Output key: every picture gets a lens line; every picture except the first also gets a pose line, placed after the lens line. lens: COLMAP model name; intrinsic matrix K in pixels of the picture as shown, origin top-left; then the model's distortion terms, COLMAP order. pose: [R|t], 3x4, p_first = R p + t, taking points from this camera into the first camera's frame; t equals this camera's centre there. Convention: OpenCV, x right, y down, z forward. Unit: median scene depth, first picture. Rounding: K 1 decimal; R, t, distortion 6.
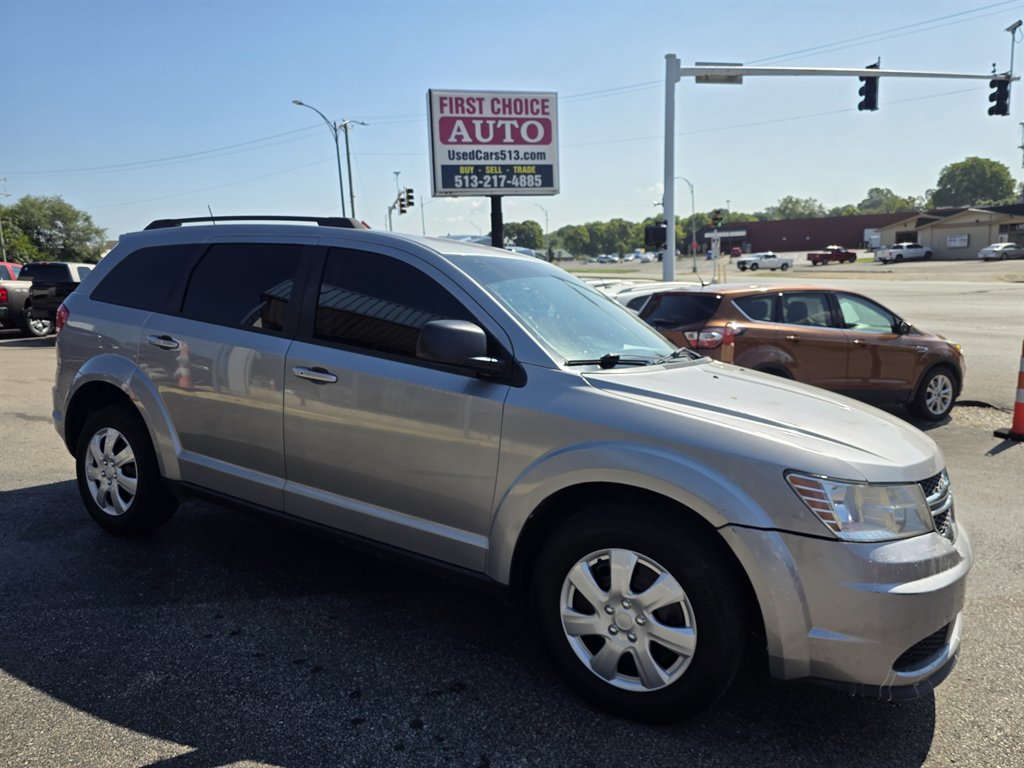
lens RADIAL K [[685.1, 0, 506.1], [0, 685.1, 391.6], [0, 0, 1]] dist [0.050593, -0.044975]
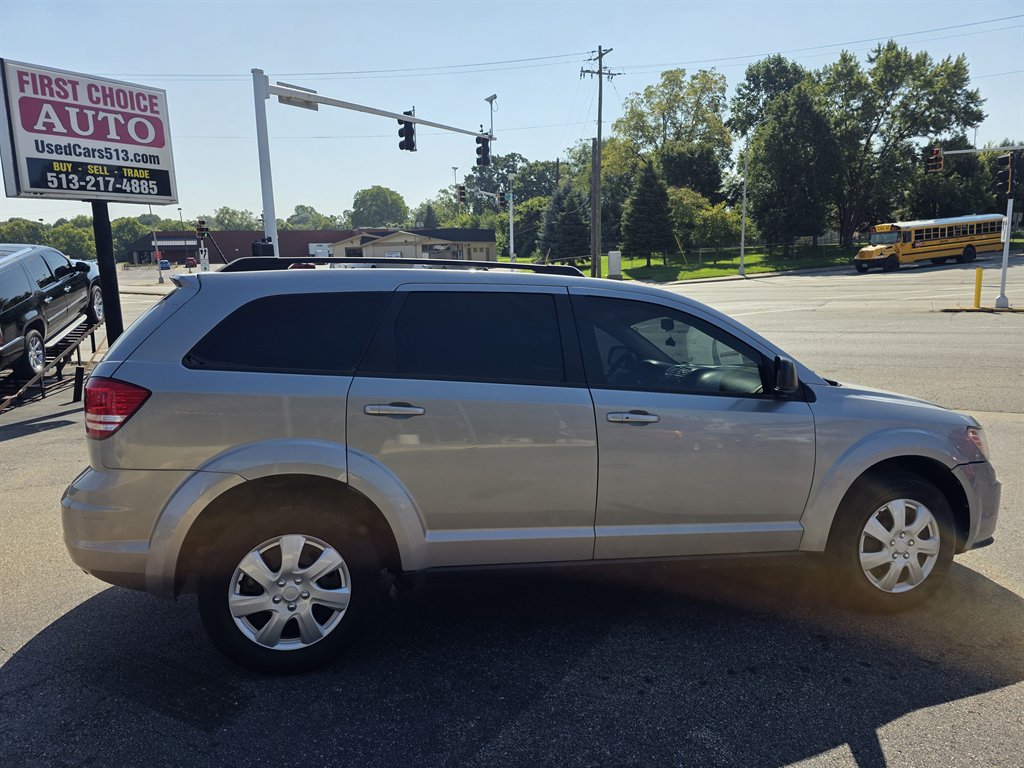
lens RADIAL K [[689.4, 0, 494.8], [0, 689.4, 386.5], [0, 0, 1]] dist [0.051957, -0.048600]
pose [[0.731973, -0.108763, 0.672596, -0.260723], [0.123194, 0.992033, 0.026348, -0.028774], [-0.670103, 0.063574, 0.739540, 0.080678]]
